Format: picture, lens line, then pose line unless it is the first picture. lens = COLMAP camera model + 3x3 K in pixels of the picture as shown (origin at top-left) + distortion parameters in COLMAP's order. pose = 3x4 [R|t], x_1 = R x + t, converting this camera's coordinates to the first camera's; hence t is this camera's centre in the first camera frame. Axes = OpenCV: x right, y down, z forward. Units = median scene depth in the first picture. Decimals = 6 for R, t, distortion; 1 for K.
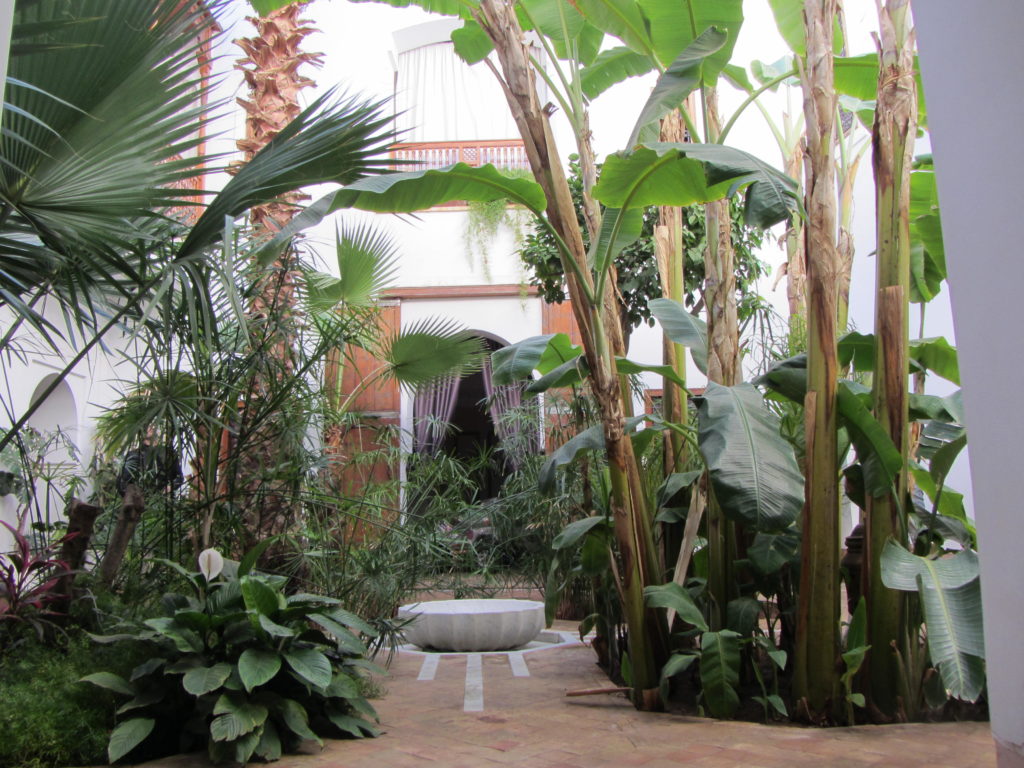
lens RADIAL K [[855.8, 0, 557.2], [0, 855.8, 379.7], [0, 0, 1]] dist [-0.003139, 0.002853]
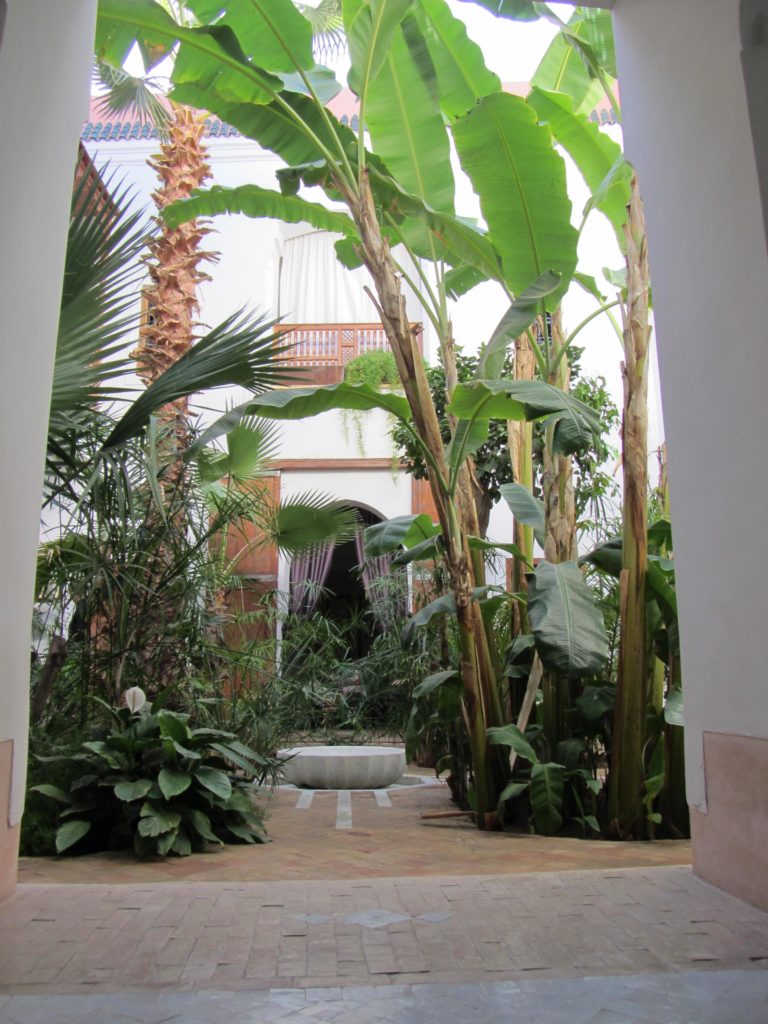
lens RADIAL K [[853.6, 0, 440.1], [0, 853.6, 515.6], [0, 0, 1]] dist [-0.095386, 0.000022]
pose [[0.999761, 0.017911, 0.012528, 0.013496], [-0.017489, 0.999304, -0.032963, -0.014956], [-0.013110, 0.032736, 0.999378, -0.182804]]
